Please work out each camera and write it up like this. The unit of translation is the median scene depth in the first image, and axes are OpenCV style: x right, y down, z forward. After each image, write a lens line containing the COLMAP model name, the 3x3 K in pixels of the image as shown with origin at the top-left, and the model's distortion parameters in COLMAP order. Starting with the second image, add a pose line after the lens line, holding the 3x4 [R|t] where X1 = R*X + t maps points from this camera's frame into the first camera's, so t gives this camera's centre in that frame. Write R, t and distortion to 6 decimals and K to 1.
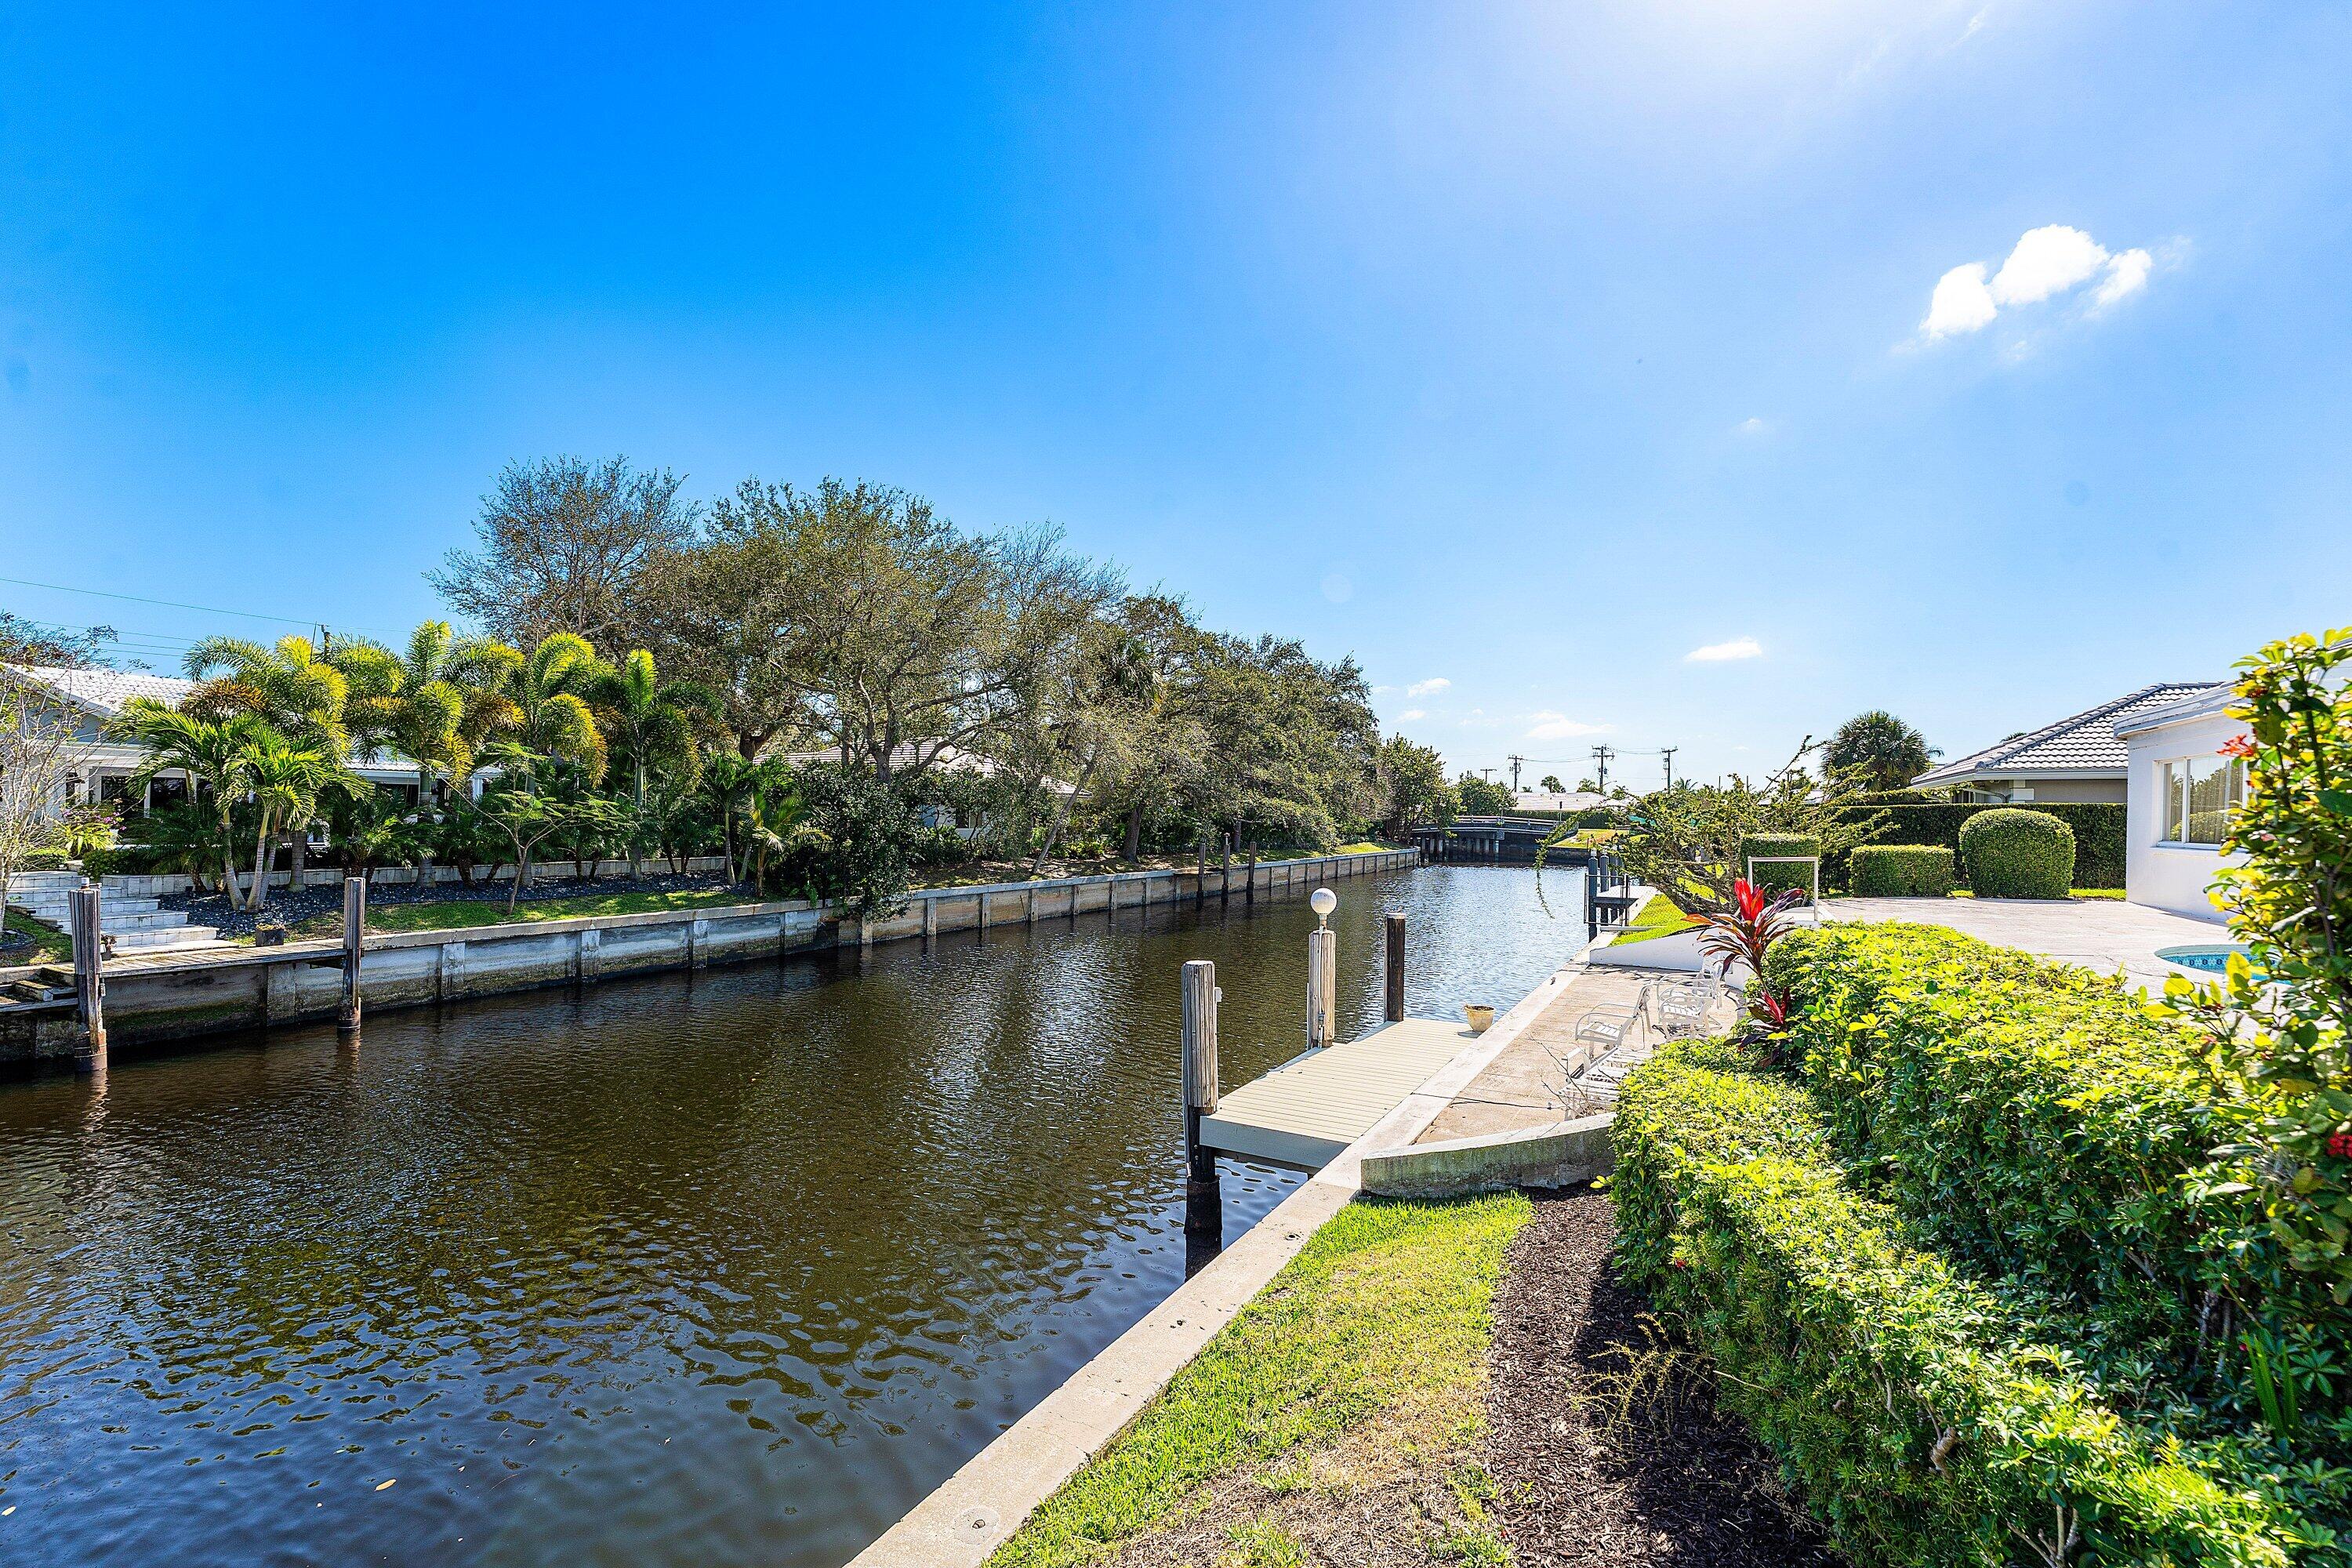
lens RADIAL K [[1004.1, 0, 1191.0], [0, 1004.1, 825.2], [0, 0, 1]] dist [-0.004097, -0.000377]
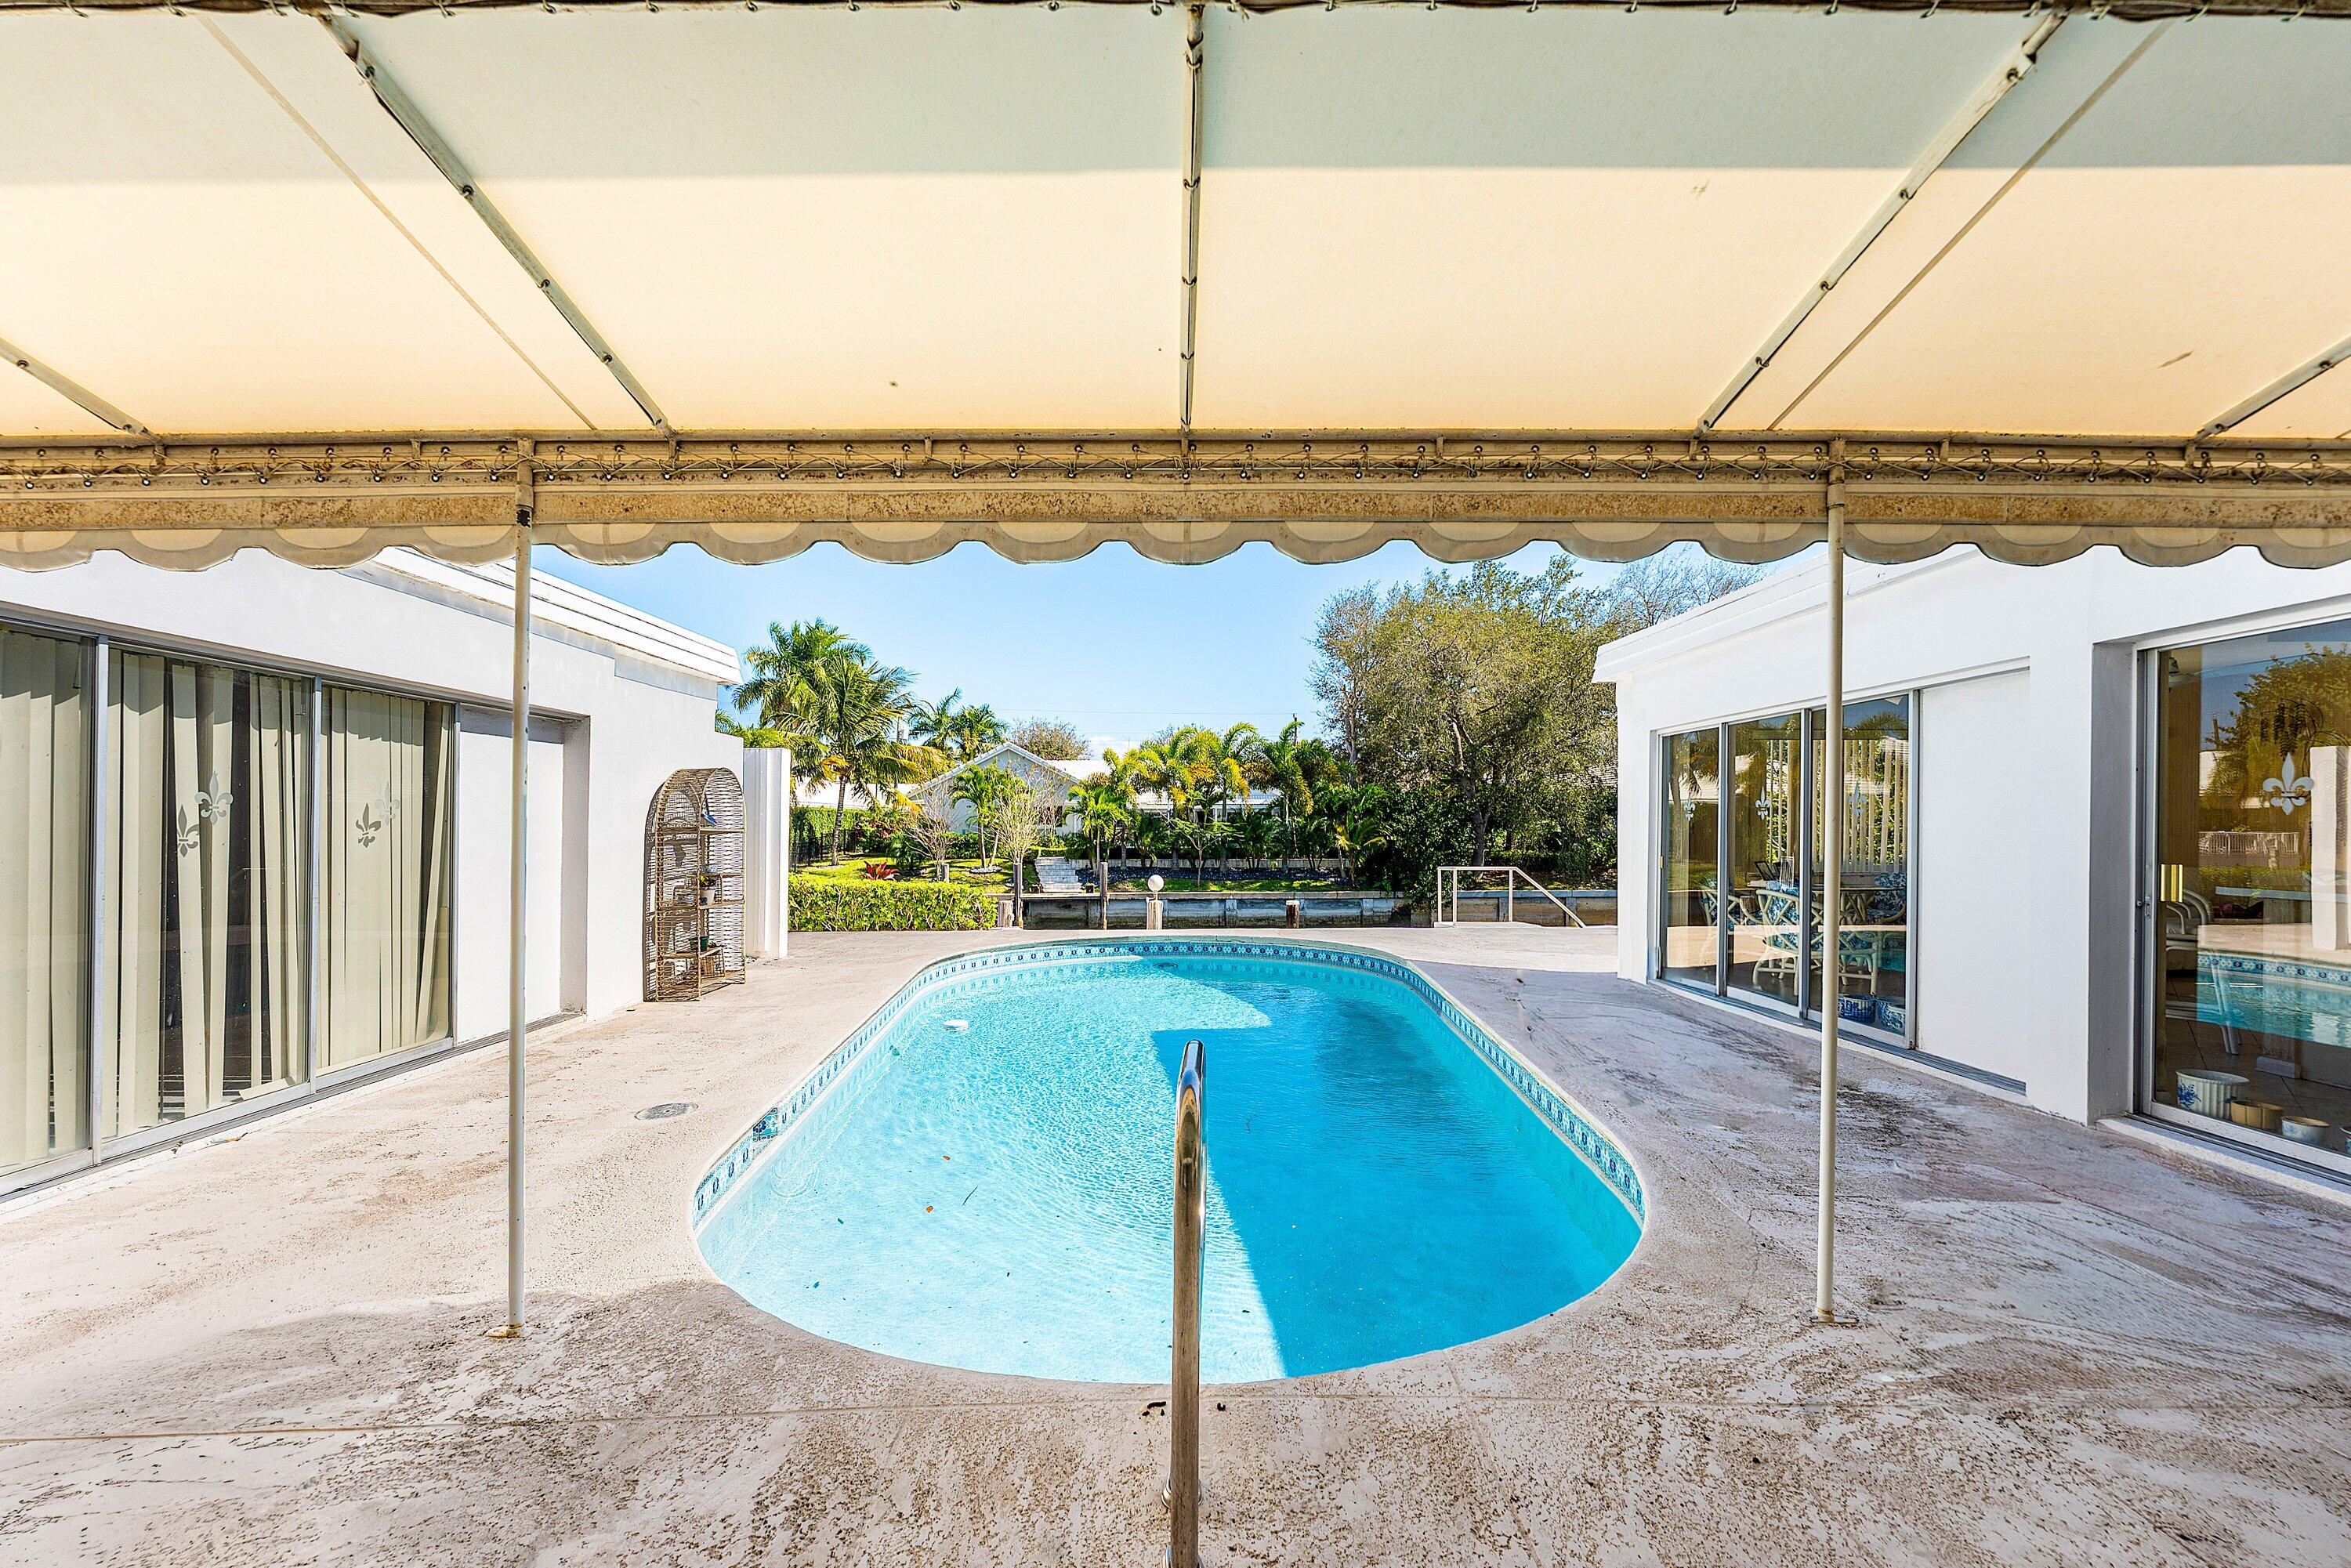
lens RADIAL K [[1003.6, 0, 1190.5], [0, 1003.6, 825.2], [0, 0, 1]] dist [-0.004097, -0.000377]
pose [[0.471795, -0.008601, -0.881666, 0.774877], [0.000684, 0.999956, -0.009388, -0.002742], [0.881708, 0.003826, 0.471780, 0.139630]]
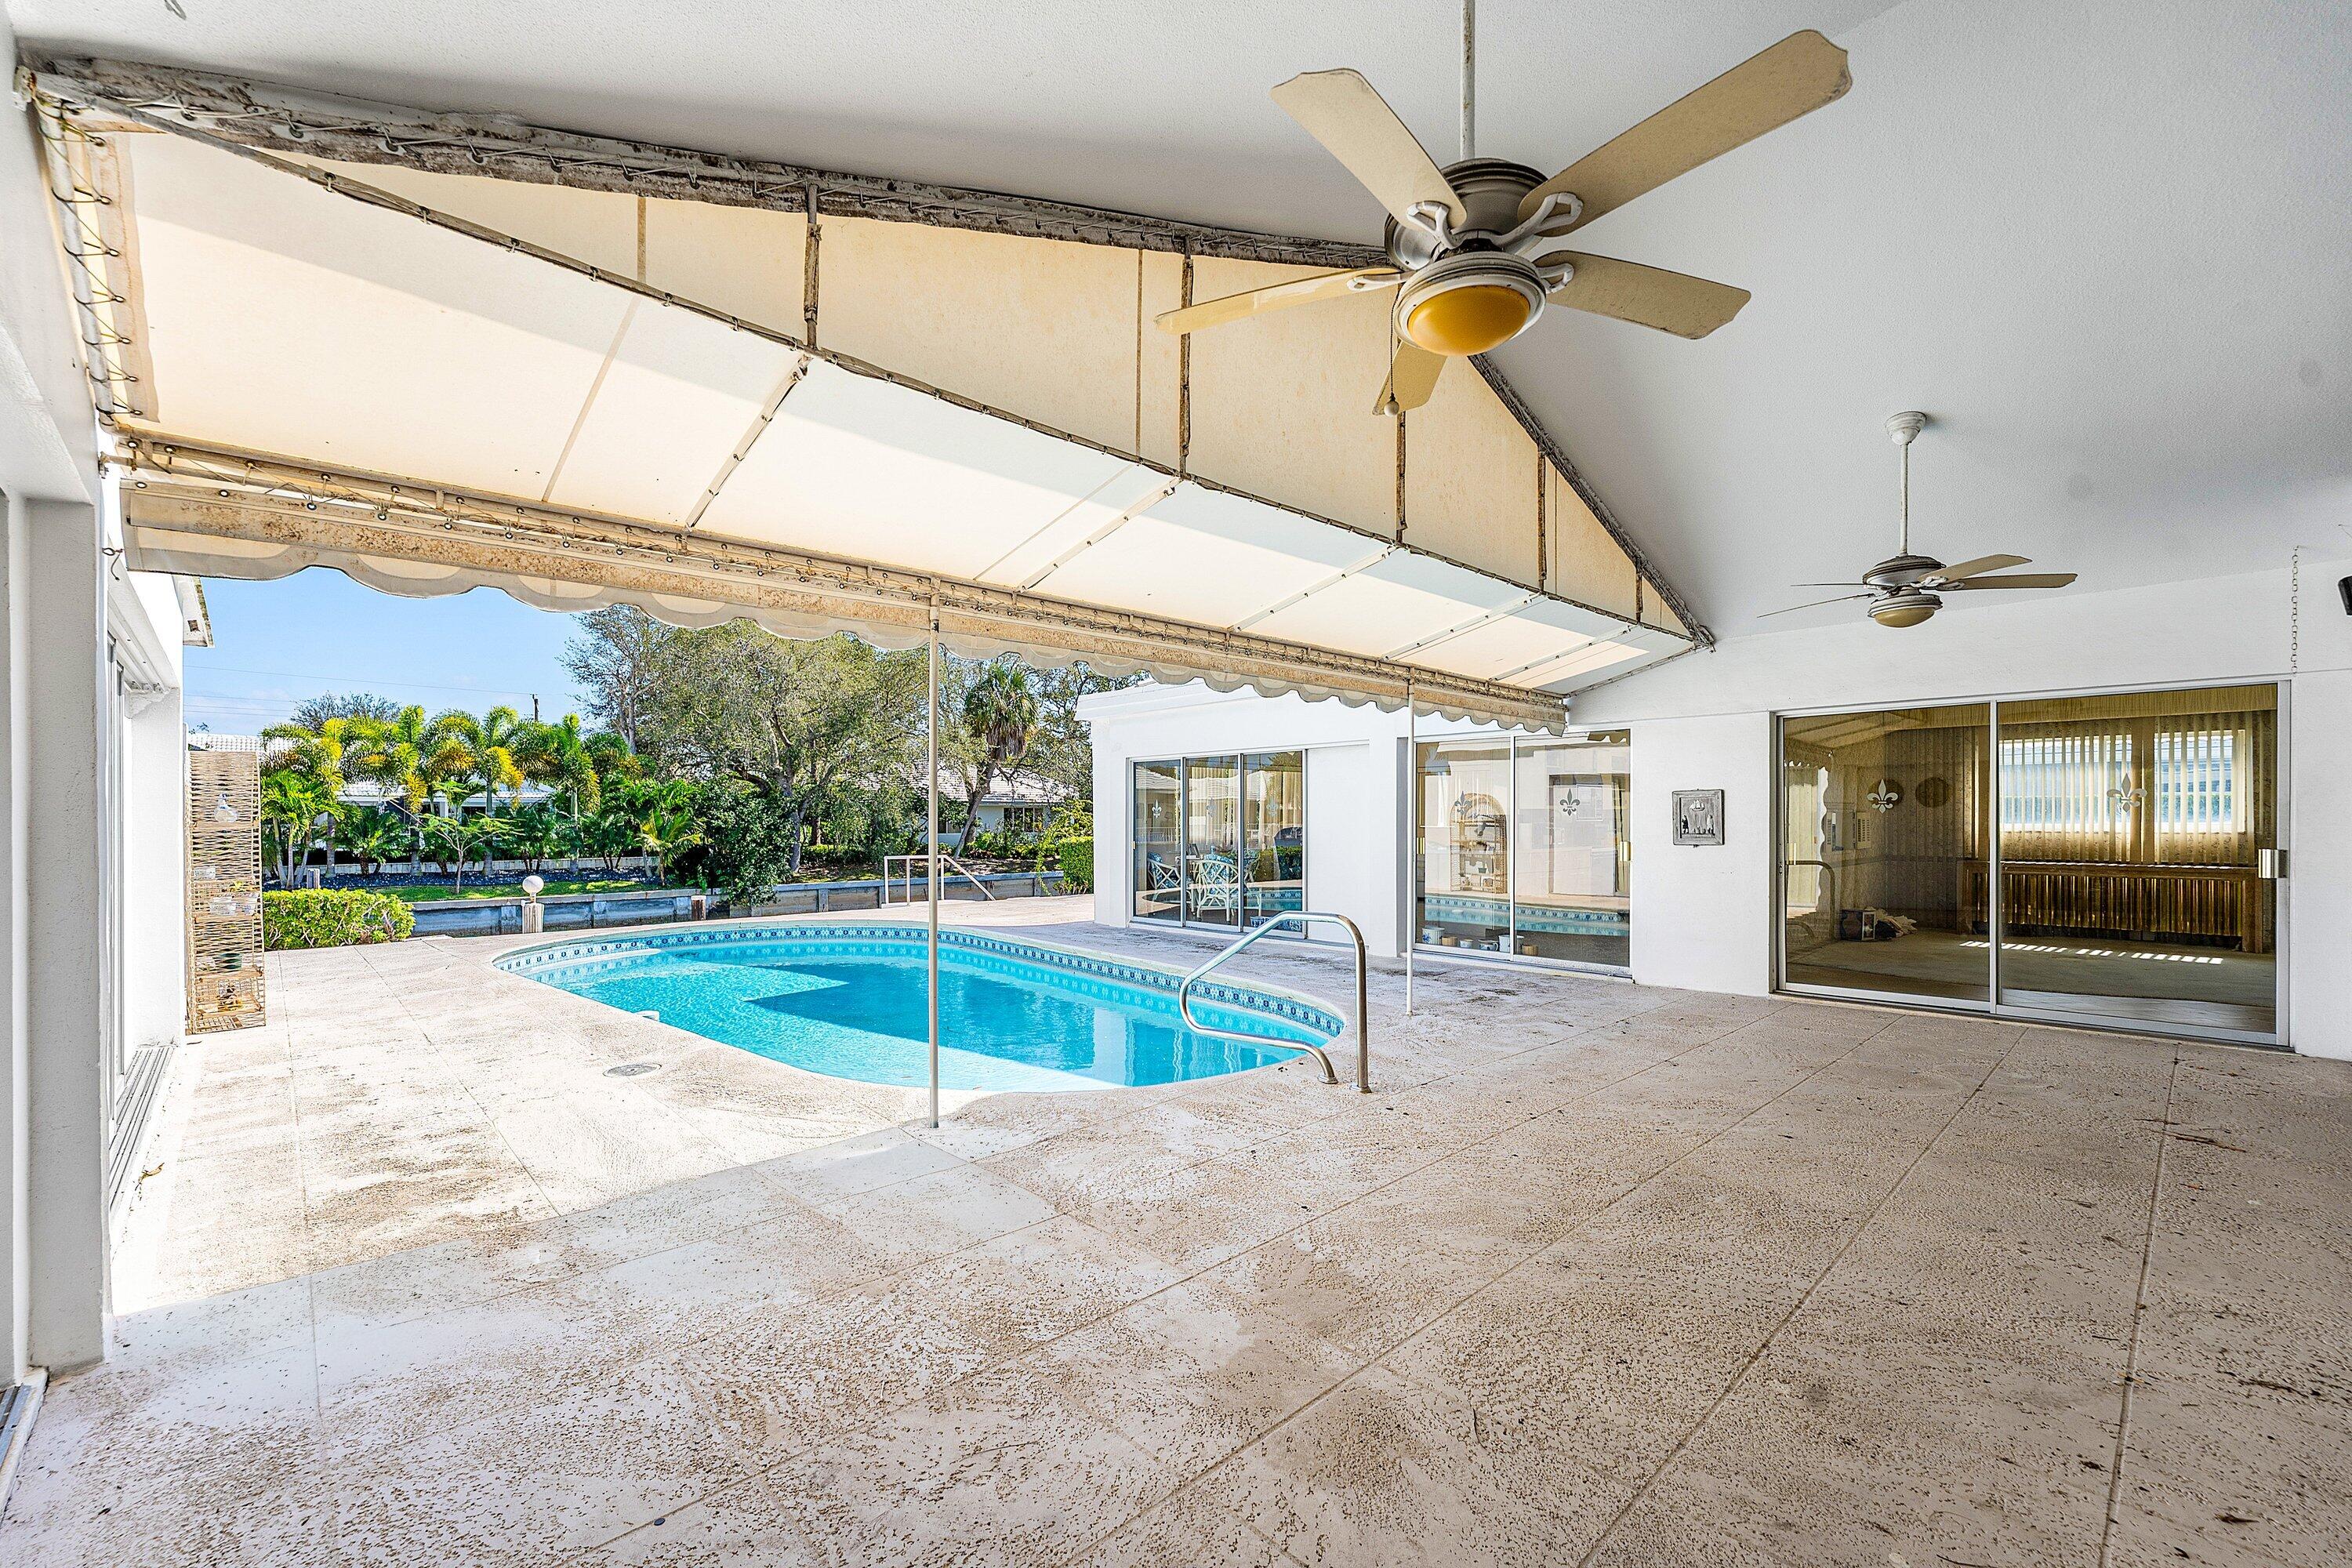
lens RADIAL K [[974.5, 0, 1185.1], [0, 974.5, 828.4], [0, 0, 1]] dist [0.008145, -0.000632]
pose [[0.943528, -0.006940, -0.331219, 0.742254], [0.007390, 0.999973, 0.000099, -0.001719], [0.331209, -0.002541, 0.943554, -0.020945]]
